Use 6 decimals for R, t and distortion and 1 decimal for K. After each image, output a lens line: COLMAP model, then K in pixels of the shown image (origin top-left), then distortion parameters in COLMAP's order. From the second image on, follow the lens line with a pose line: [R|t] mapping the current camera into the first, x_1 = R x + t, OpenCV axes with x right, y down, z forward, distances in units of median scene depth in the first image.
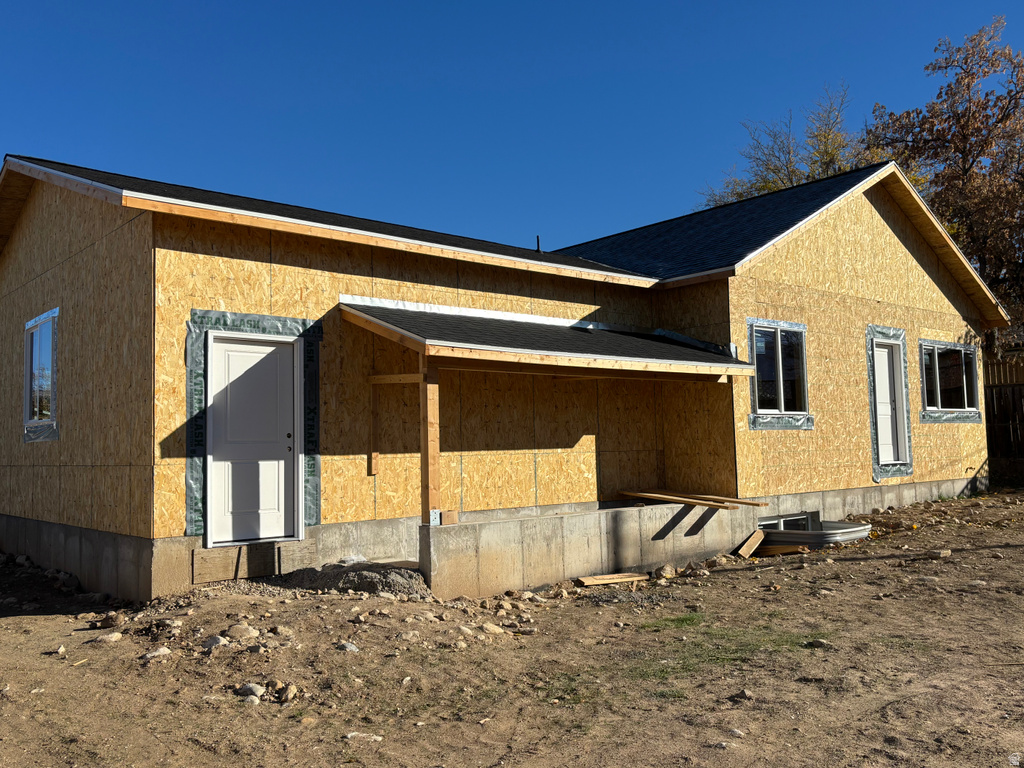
lens RADIAL K [[873.3, 0, 512.0], [0, 873.3, 384.0], [0, 0, 1]] dist [0.185581, -0.599683]
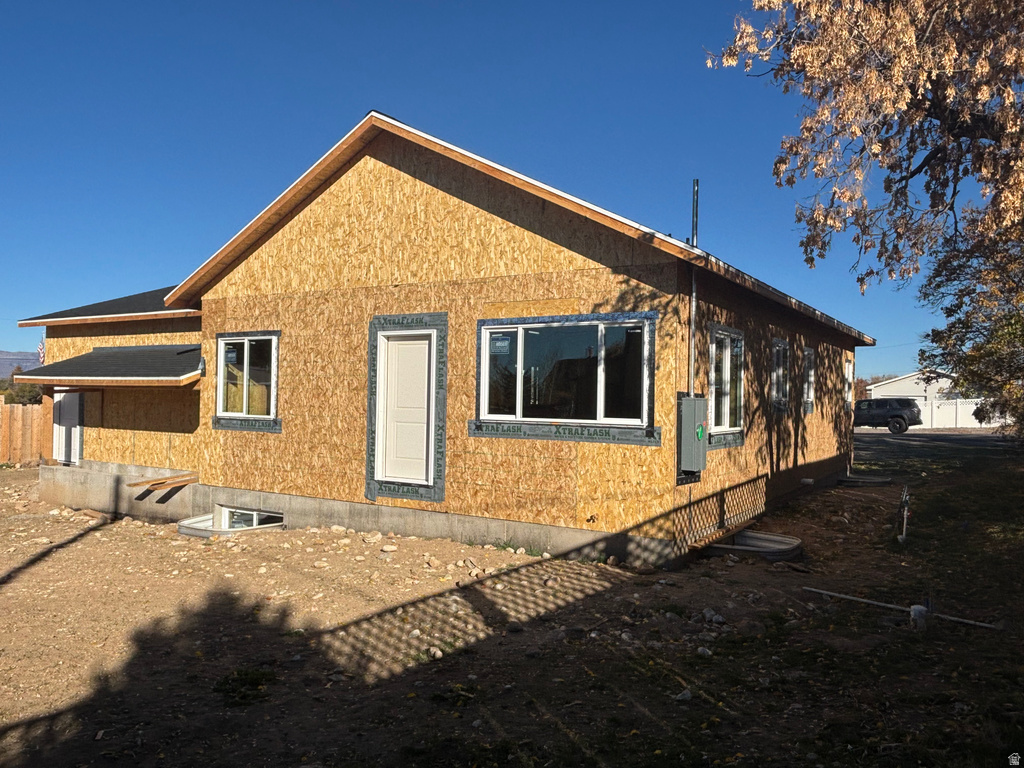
lens RADIAL K [[741.0, 0, 512.0], [0, 741.0, 384.0], [0, 0, 1]] dist [0.000290, 0.000014]
pose [[0.329824, 0.021828, -0.943790, 1.725628], [0.053574, 0.997689, 0.041797, -0.038785], [0.942521, -0.064348, 0.327892, 1.351743]]
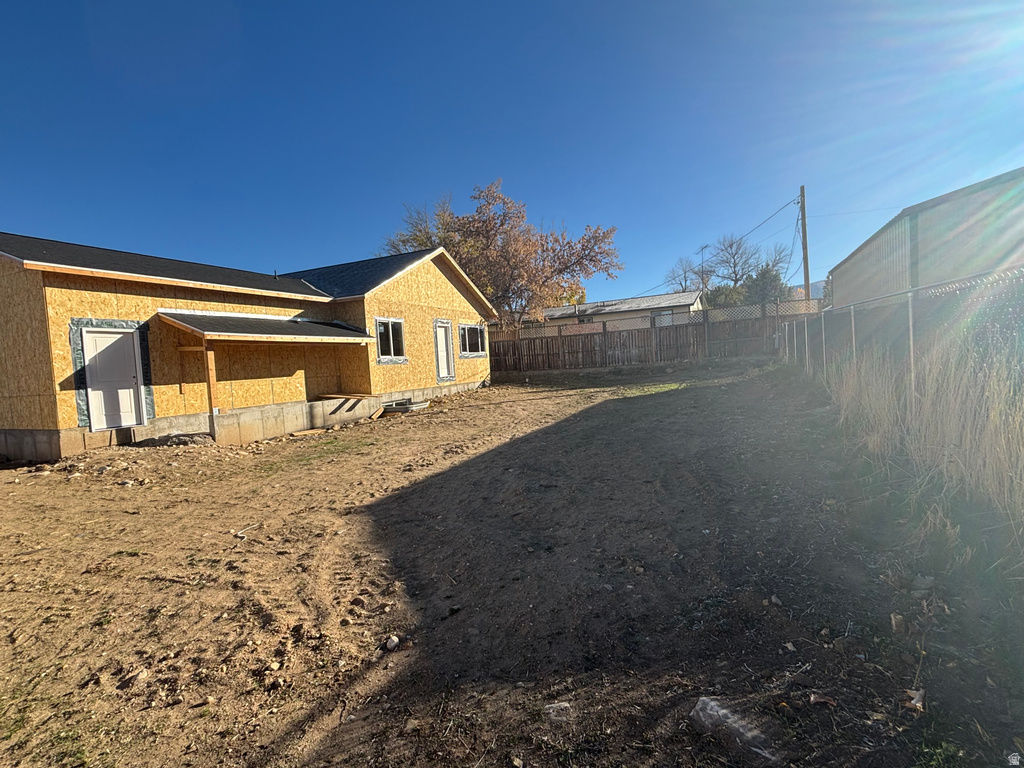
lens RADIAL K [[476.9, 0, 512.0], [0, 476.9, 384.0], [0, 0, 1]] dist [-0.013268, 0.000866]
pose [[0.906996, -0.046945, 0.418515, 0.085752], [0.003003, 0.994463, 0.105042, -0.038737], [-0.421129, -0.094016, 0.902115, -0.372987]]
